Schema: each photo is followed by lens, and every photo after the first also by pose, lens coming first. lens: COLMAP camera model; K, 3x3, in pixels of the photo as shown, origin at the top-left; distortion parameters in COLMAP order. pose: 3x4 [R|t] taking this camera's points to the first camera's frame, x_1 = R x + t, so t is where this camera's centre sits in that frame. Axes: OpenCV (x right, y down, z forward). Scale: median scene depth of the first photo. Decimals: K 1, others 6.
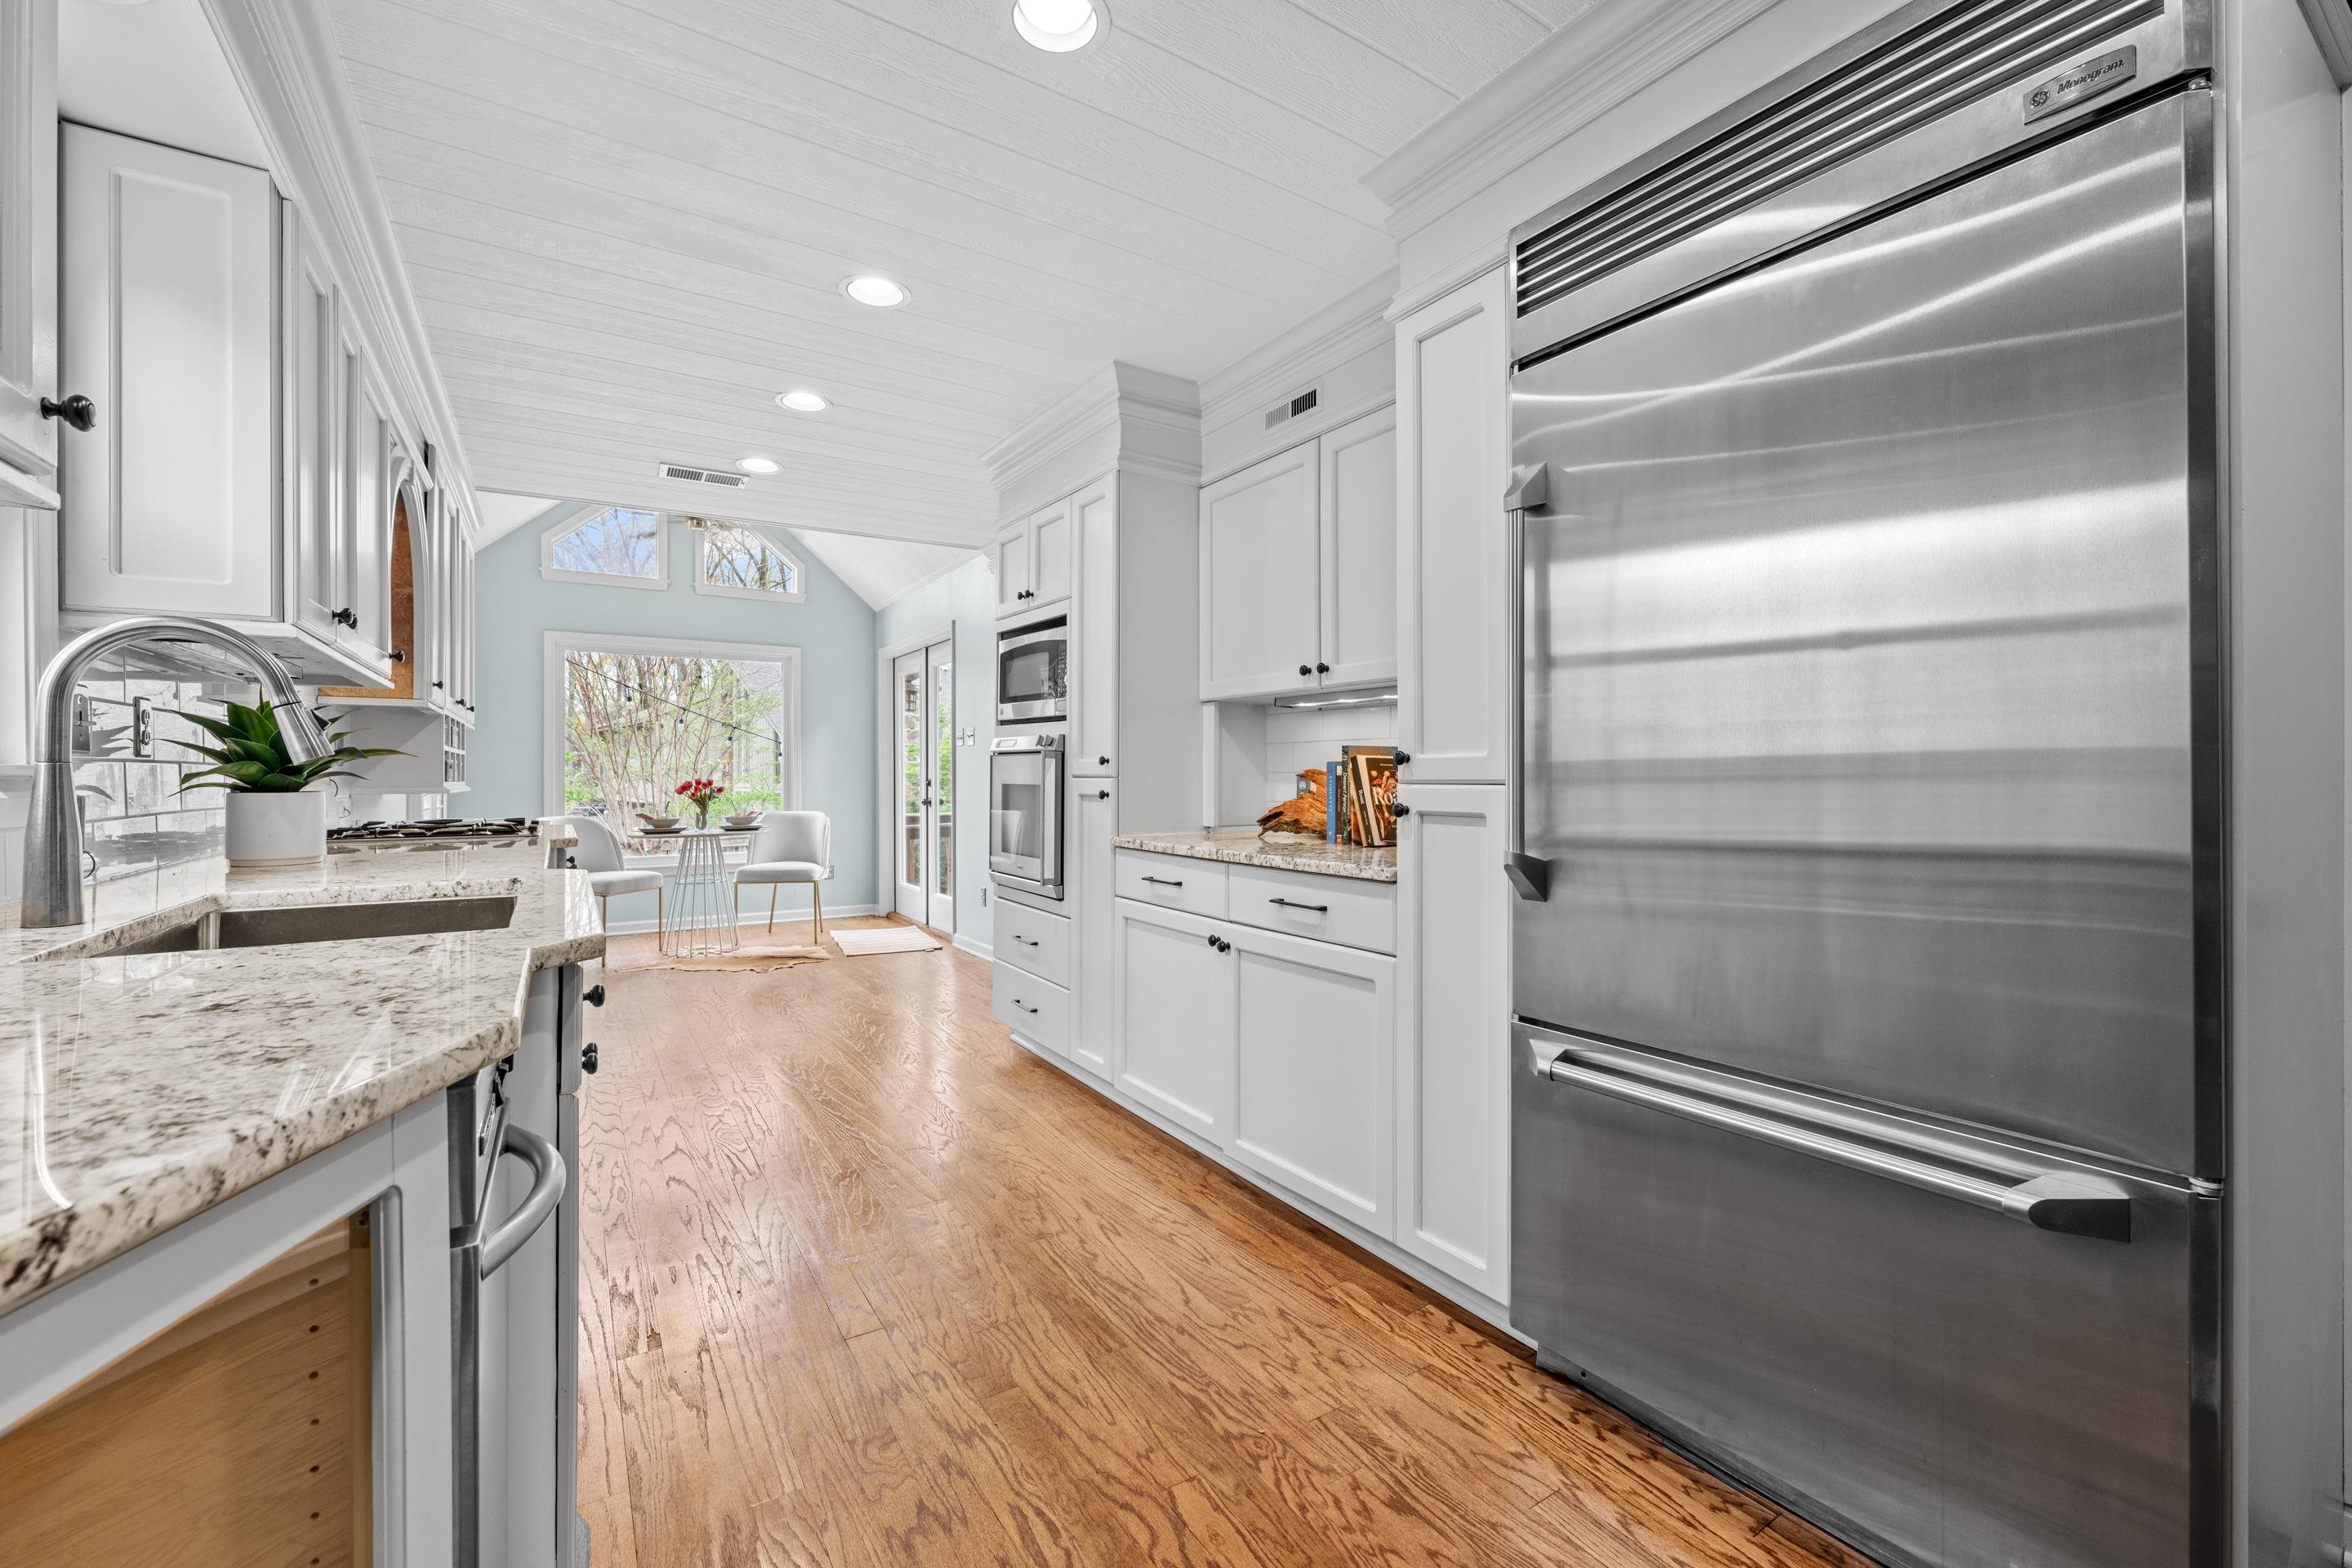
lens RADIAL K [[933.3, 0, 1135.5], [0, 933.3, 771.6], [0, 0, 1]] dist [-0.006138, 0.001424]
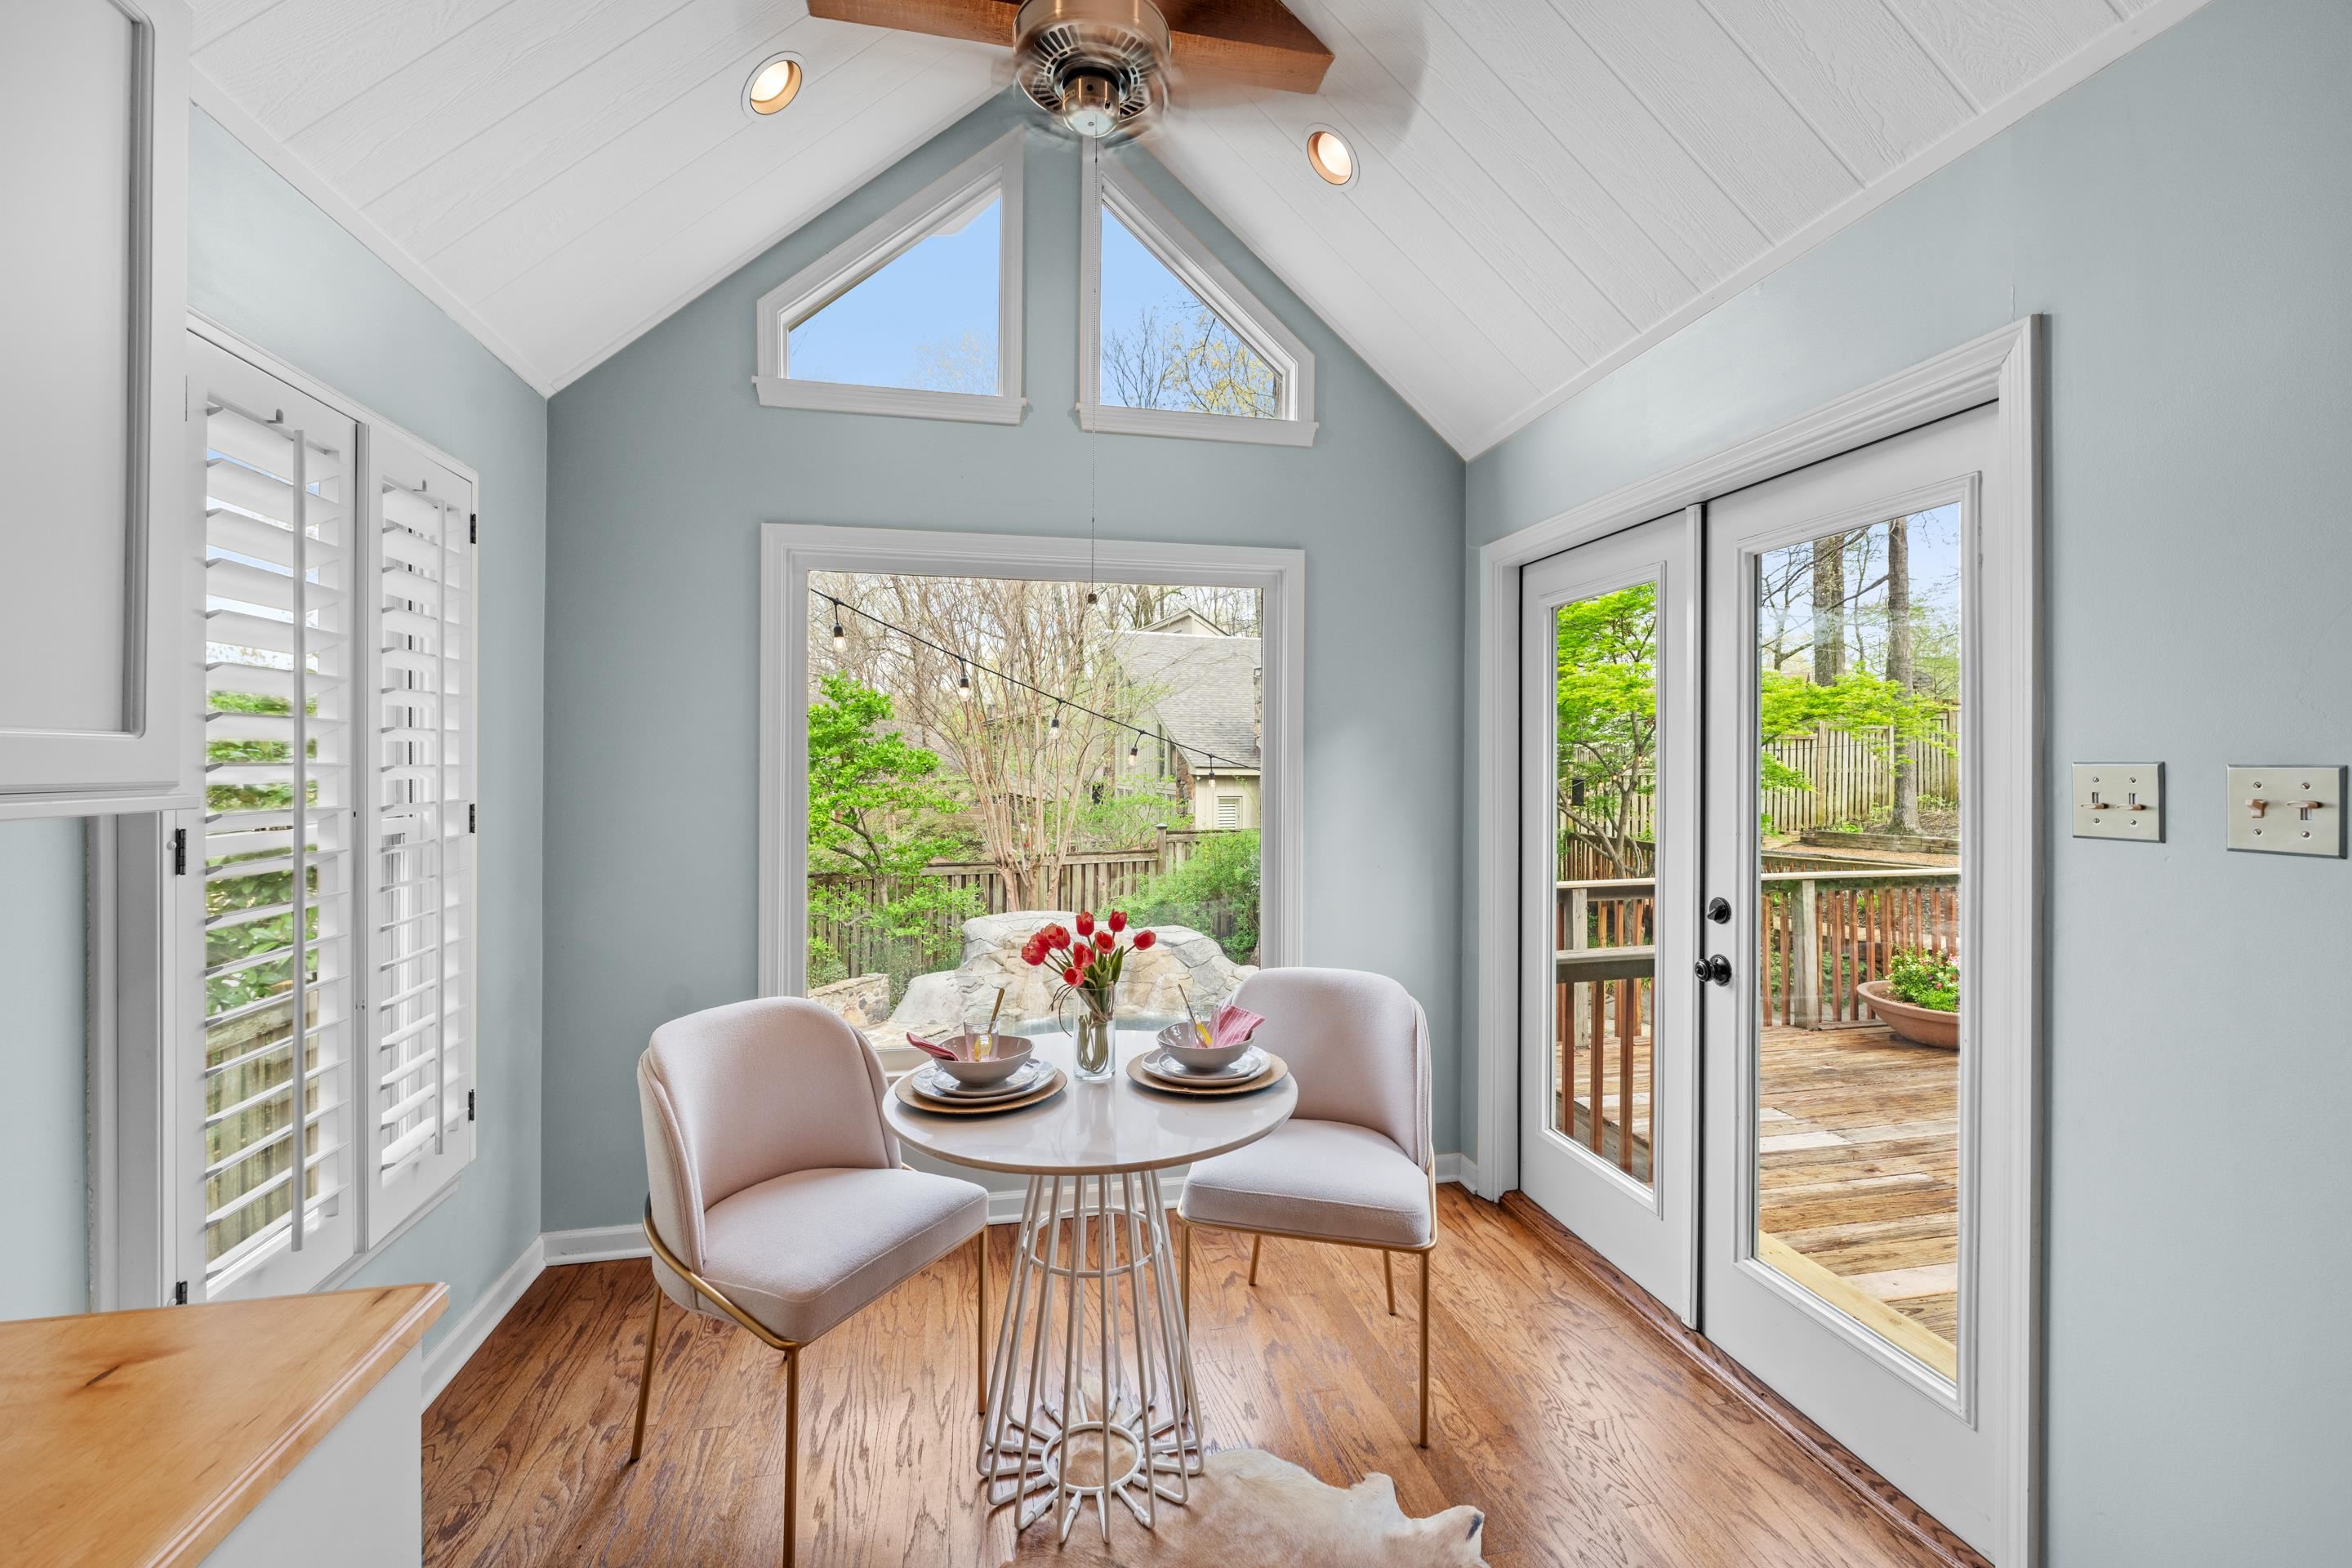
lens RADIAL K [[933.3, 0, 1173.8], [0, 933.3, 764.8], [0, 0, 1]] dist [-0.006138, 0.001424]
pose [[0.943786, 0.007278, -0.330478, -0.795498], [-0.006063, 0.999971, 0.004708, -0.106330], [0.330503, -0.002439, 0.943802, 1.678008]]
